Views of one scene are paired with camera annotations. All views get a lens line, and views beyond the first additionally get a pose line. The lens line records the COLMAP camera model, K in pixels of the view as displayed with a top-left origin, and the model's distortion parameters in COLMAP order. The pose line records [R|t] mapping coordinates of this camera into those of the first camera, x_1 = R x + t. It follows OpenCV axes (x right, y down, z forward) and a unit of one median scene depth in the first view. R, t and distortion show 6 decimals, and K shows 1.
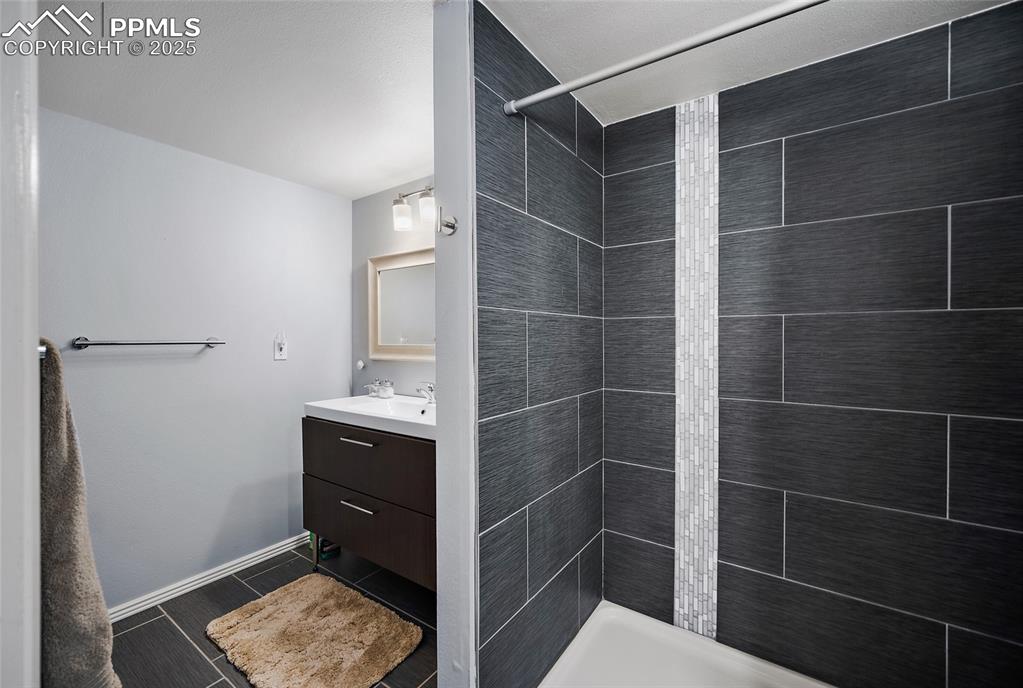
lens RADIAL K [[411.5, 0, 511.5], [0, 411.5, 344.0], [0, 0, 1]] dist [-0.000818, -0.000141]
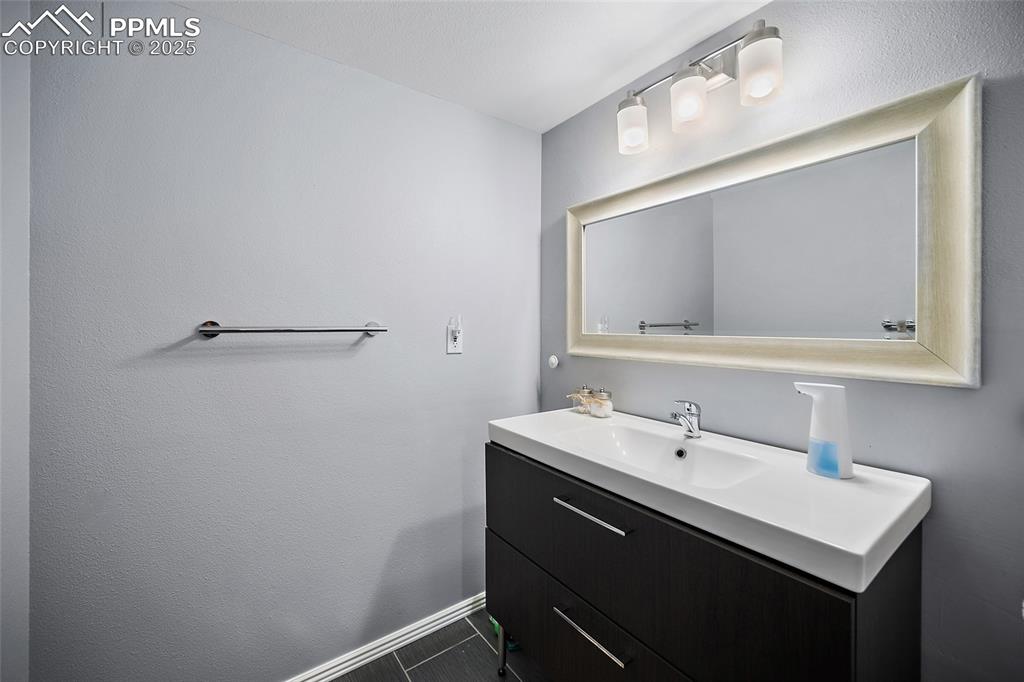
lens RADIAL K [[412.6, 0, 513.5], [0, 412.6, 323.2], [0, 0, 1]] dist [-0.000828, 0.000055]
pose [[0.941457, -0.001483, -0.337130, -0.216133], [-0.004923, 0.999823, -0.018148, -0.002221], [0.337098, 0.018745, 0.941283, 0.345976]]
